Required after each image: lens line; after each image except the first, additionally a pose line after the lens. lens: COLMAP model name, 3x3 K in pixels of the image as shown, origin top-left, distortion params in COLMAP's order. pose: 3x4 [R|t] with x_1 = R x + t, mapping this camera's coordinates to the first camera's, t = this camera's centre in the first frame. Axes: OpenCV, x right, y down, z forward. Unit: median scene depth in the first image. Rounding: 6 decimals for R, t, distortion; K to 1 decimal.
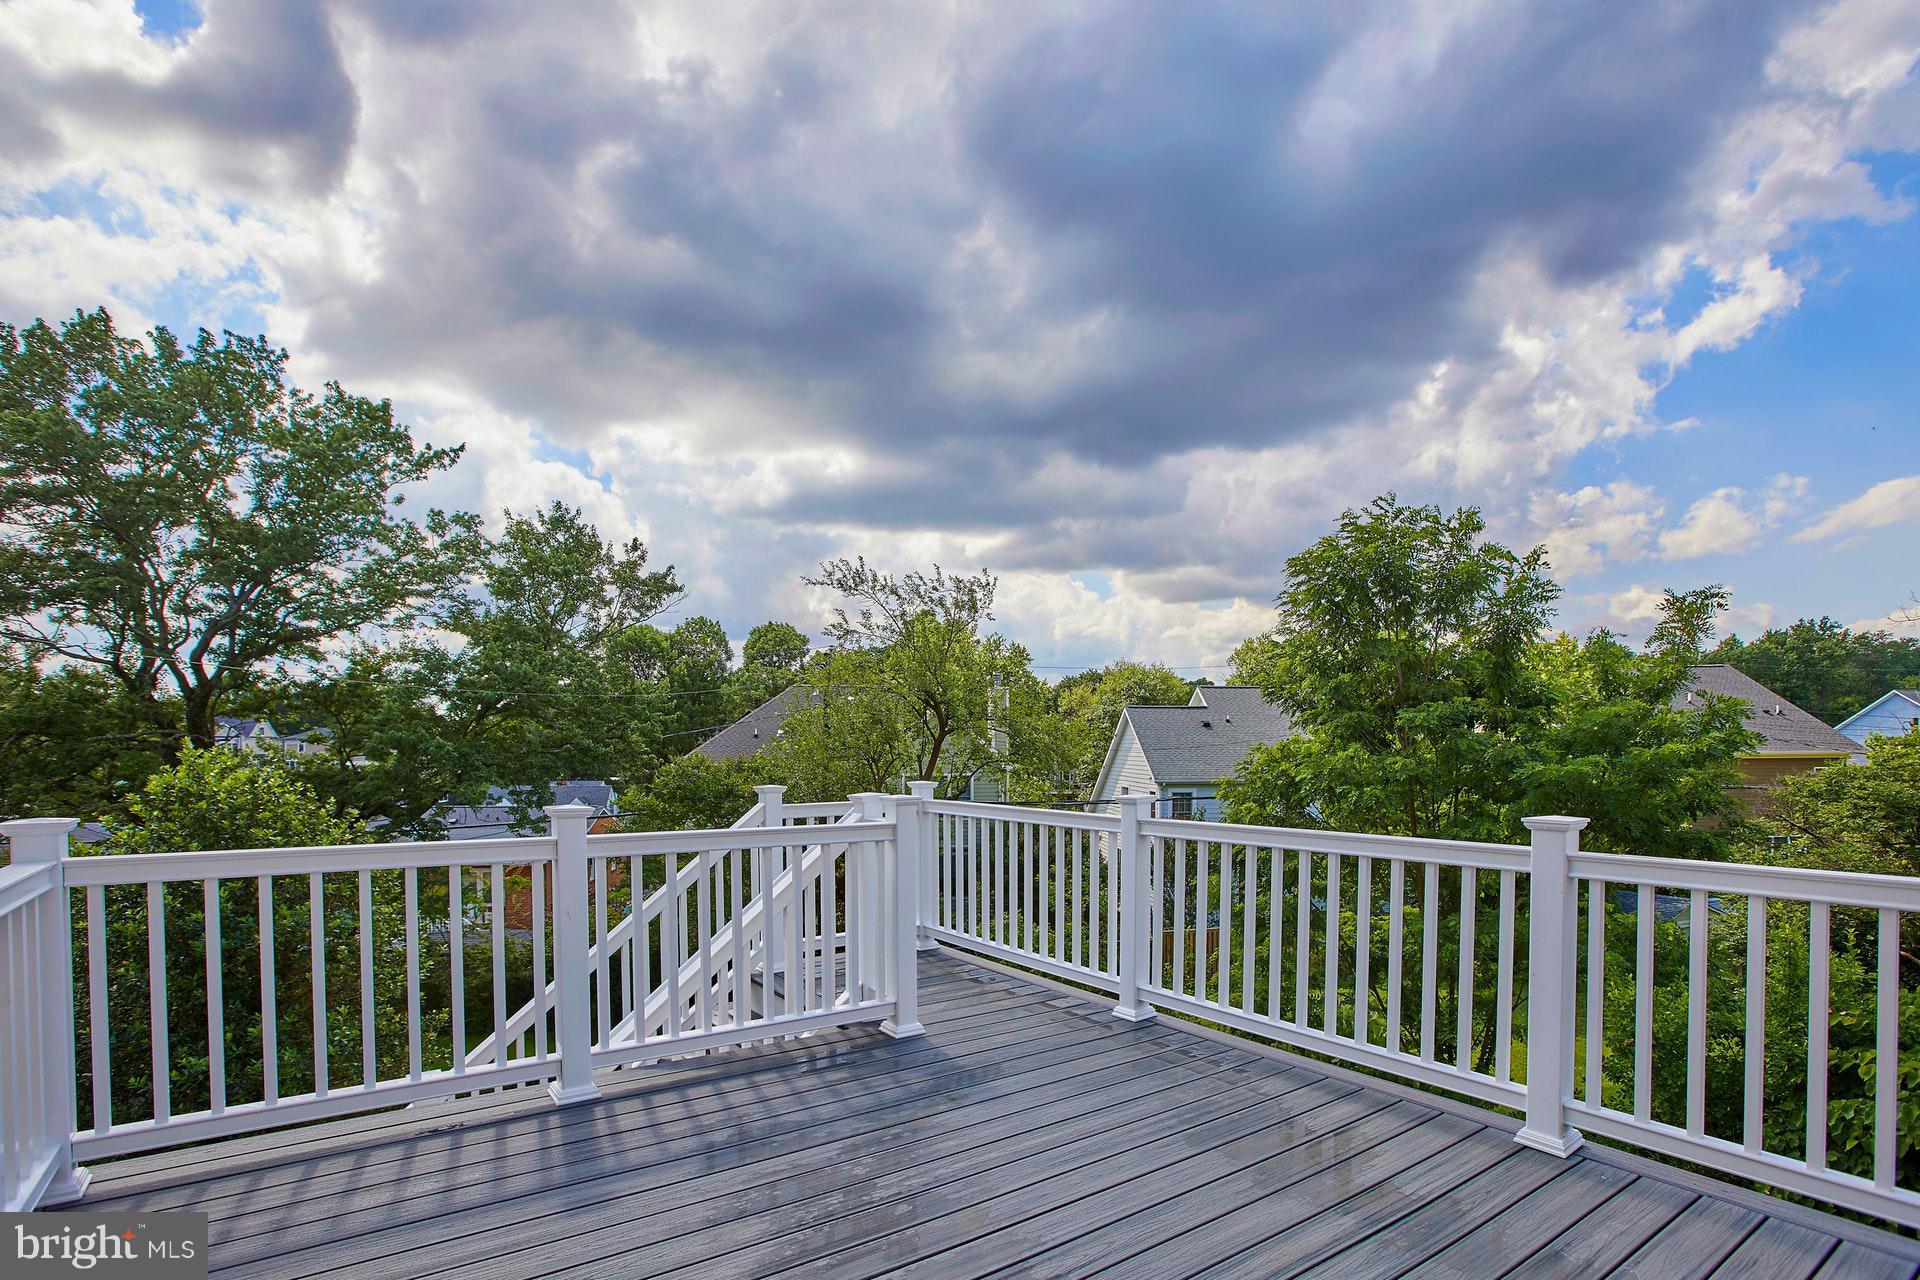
lens RADIAL K [[882.6, 0, 958.6], [0, 882.6, 639.4], [0, 0, 1]] dist [-0.001852, -0.000027]
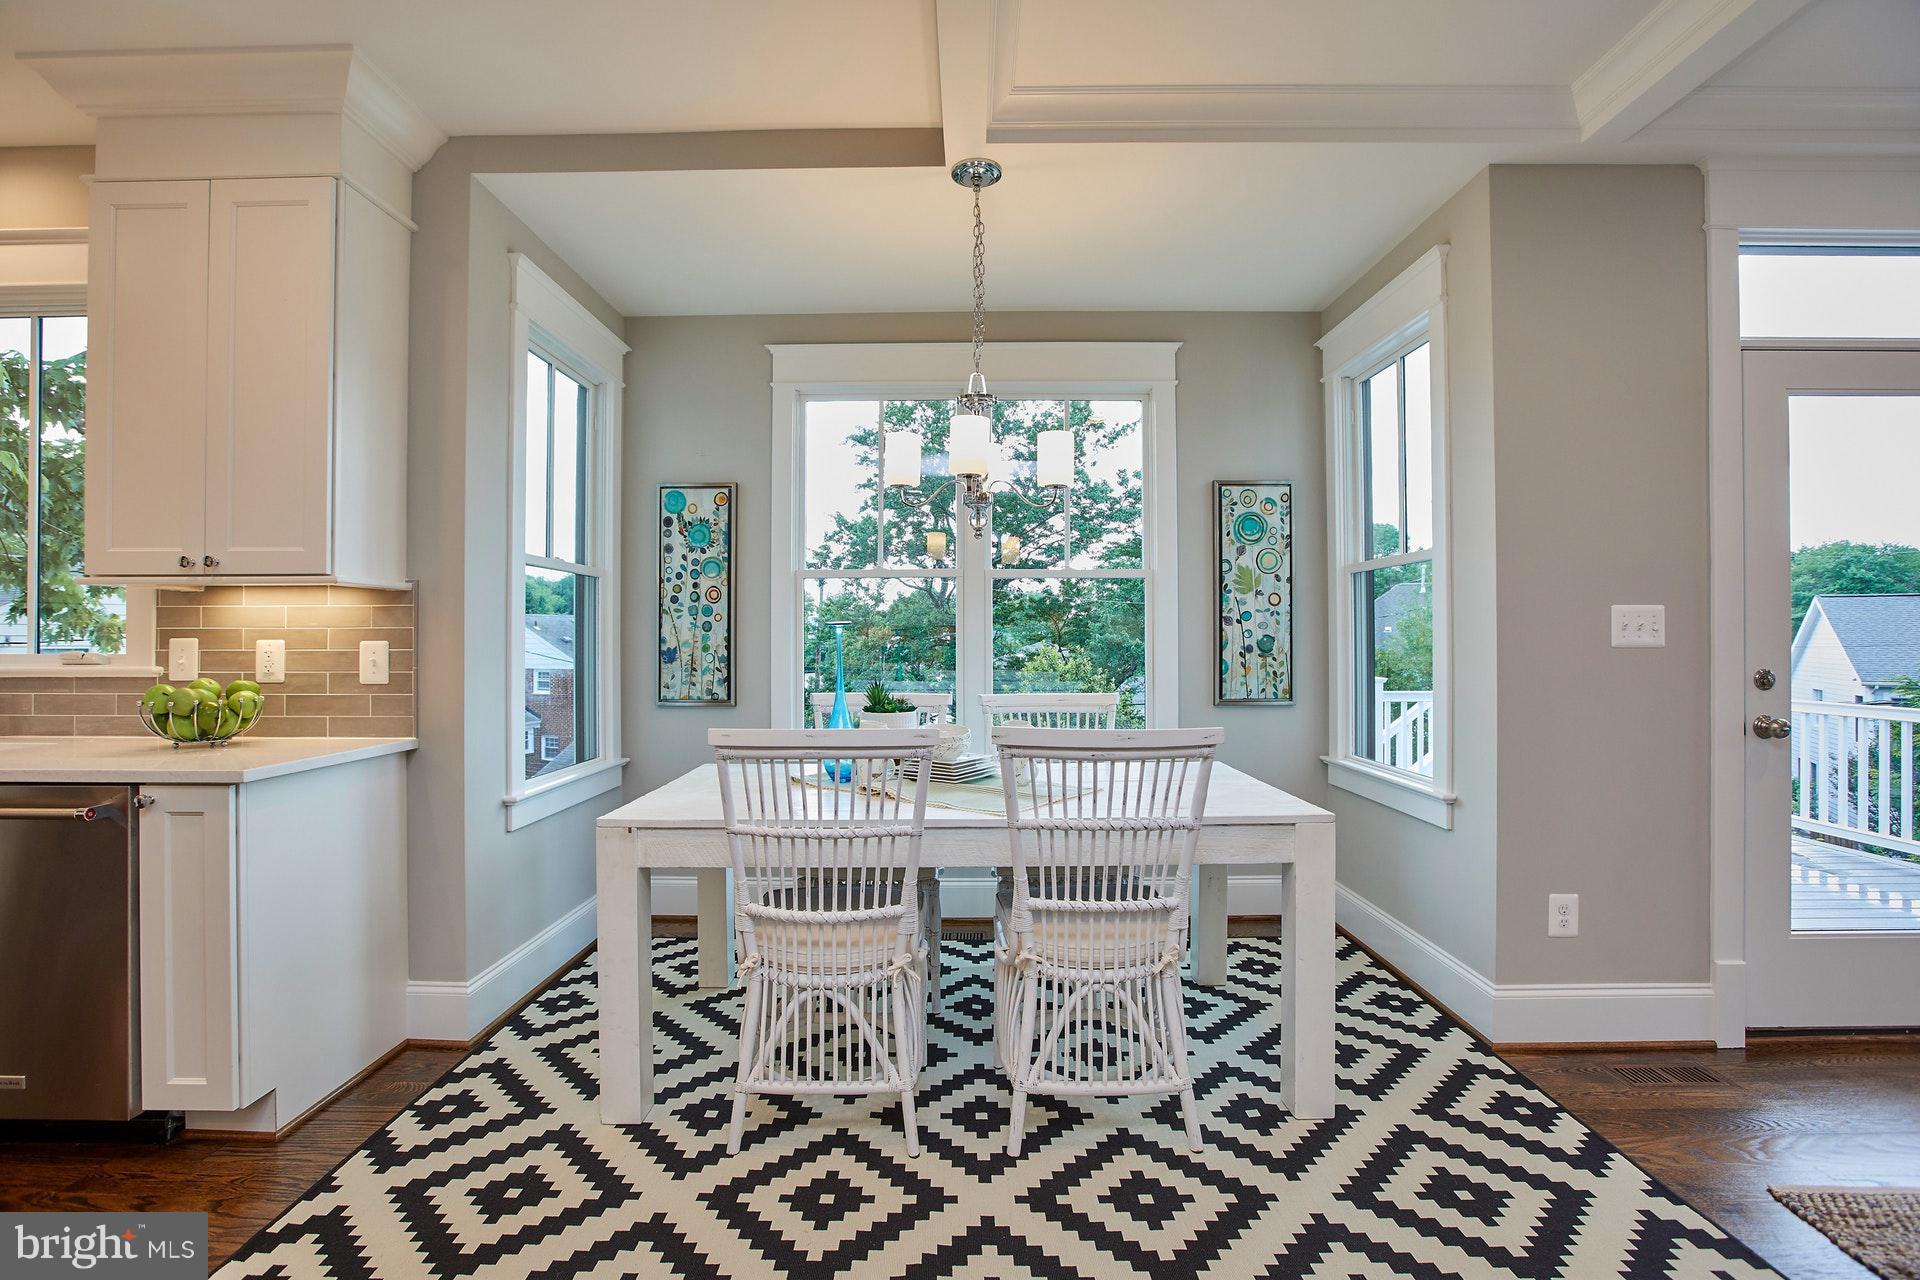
lens RADIAL K [[882.6, 0, 958.8], [0, 882.6, 639.4], [0, 0, 1]] dist [-0.001852, -0.000027]
pose [[0.807062, -0.015149, -0.590273, 0.002794], [0.087830, 0.991630, 0.094638, -0.037506], [0.583898, -0.128222, 0.801637, -0.267620]]
